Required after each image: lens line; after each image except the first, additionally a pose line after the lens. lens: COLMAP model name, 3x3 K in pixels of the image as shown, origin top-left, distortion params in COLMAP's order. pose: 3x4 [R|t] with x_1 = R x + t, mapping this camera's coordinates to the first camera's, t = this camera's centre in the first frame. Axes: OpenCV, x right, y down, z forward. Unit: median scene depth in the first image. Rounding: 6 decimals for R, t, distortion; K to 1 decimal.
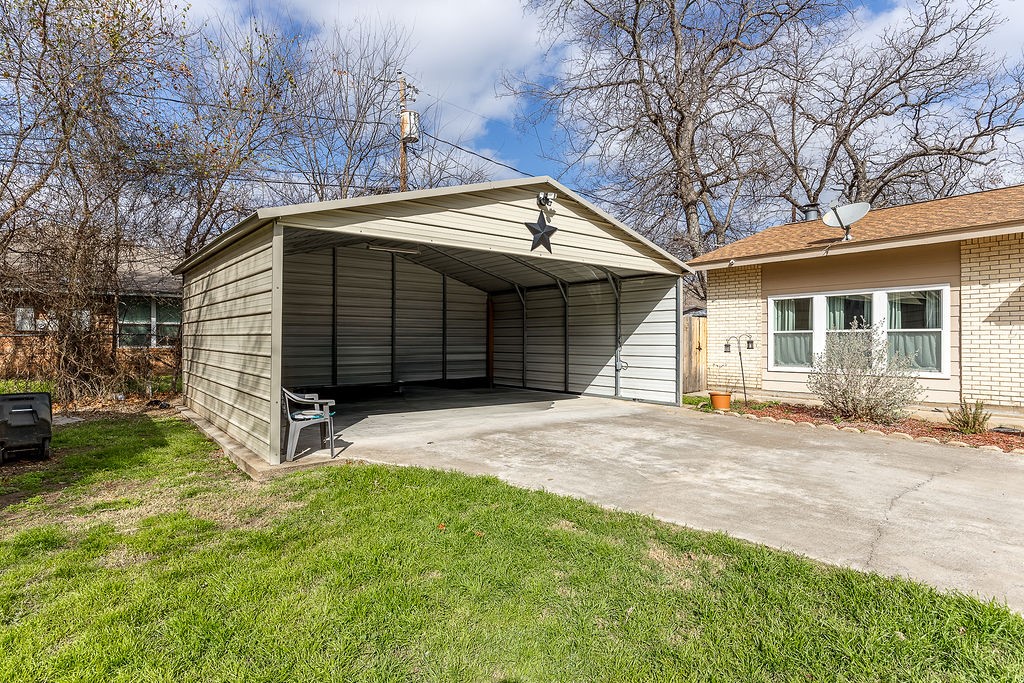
lens RADIAL K [[542.0, 0, 513.9], [0, 542.0, 343.1], [0, 0, 1]] dist [-0.000432, -0.004376]
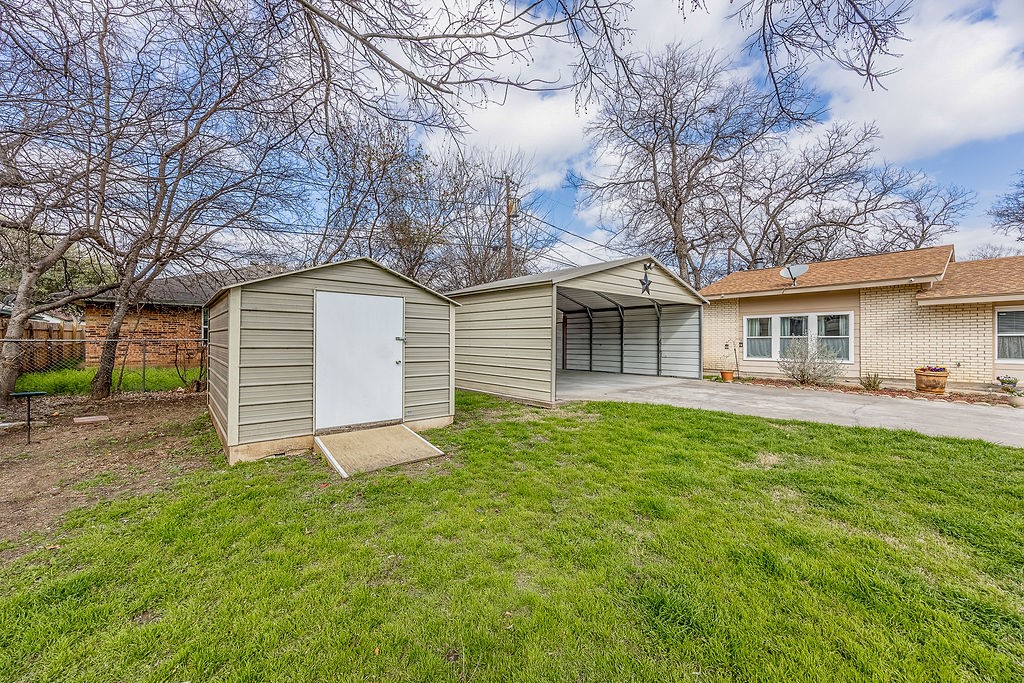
lens RADIAL K [[403.7, 0, 514.9], [0, 403.7, 339.7], [0, 0, 1]] dist [-0.002170, -0.000706]
pose [[0.999618, 0.003461, 0.027407, -0.324684], [-0.003207, 0.999952, -0.009298, 0.001397], [-0.027437, 0.009207, 0.999581, -0.279448]]
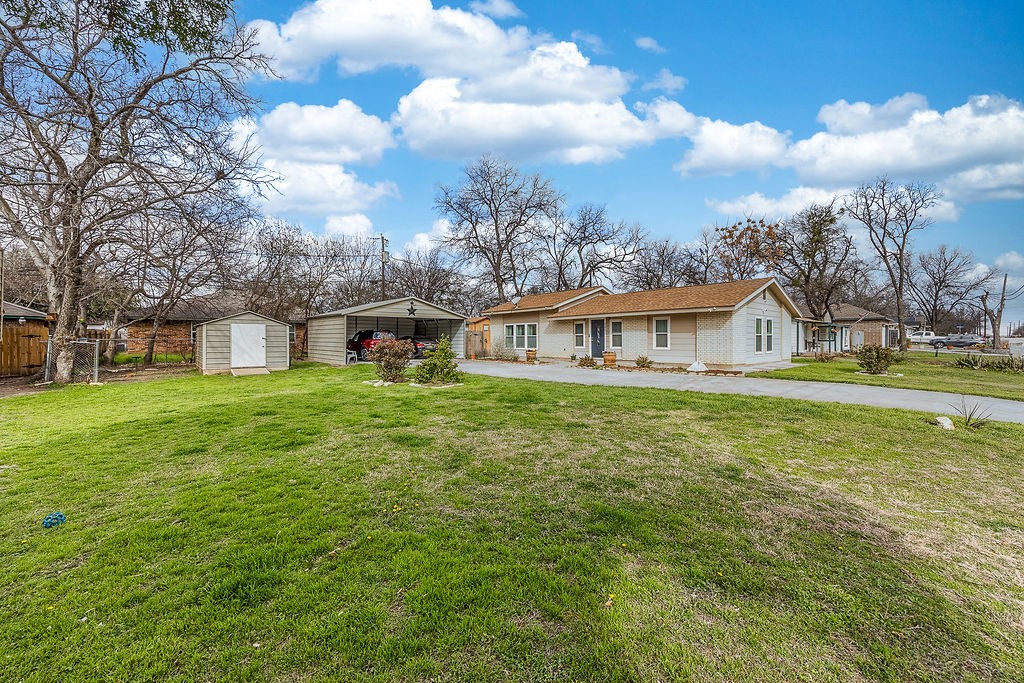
lens RADIAL K [[403.7, 0, 514.3], [0, 403.7, 342.5], [0, 0, 1]] dist [-0.002170, -0.000706]
pose [[0.998842, -0.002990, 0.048028, 0.472986], [0.002921, 0.999995, 0.001507, 0.013367], [-0.048032, -0.001365, 0.998845, -1.400476]]
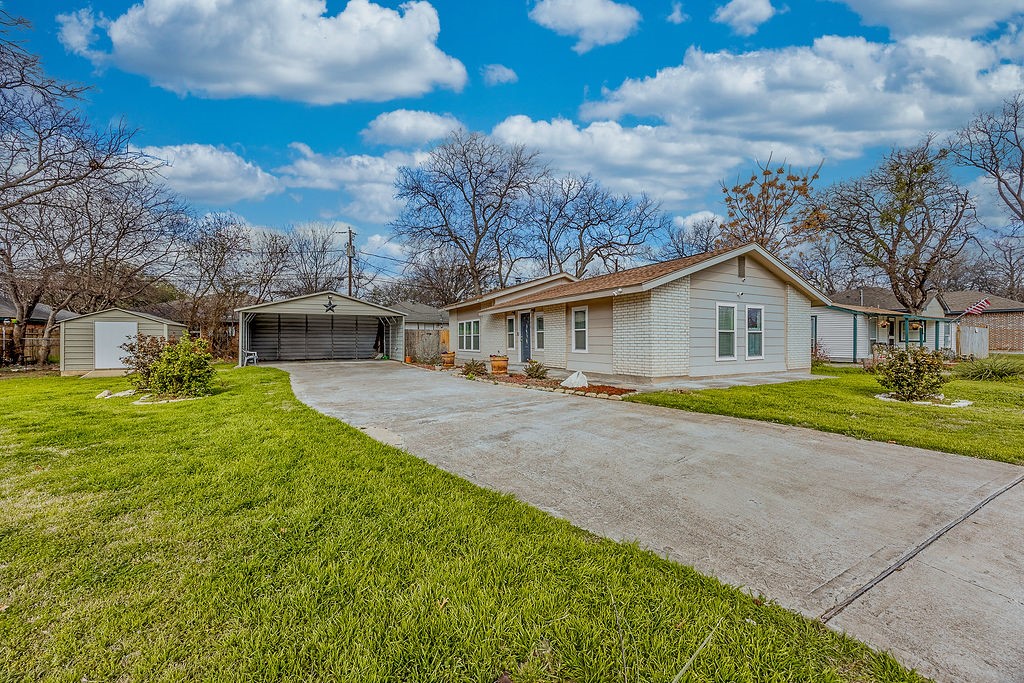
lens RADIAL K [[403.7, 0, 508.1], [0, 403.7, 341.3], [0, 0, 1]] dist [-0.002170, -0.000706]
pose [[0.985484, -0.001969, -0.169756, 1.165020], [0.001022, 0.999983, -0.005665, 0.019570], [0.169764, 0.005409, 0.985470, -0.955533]]
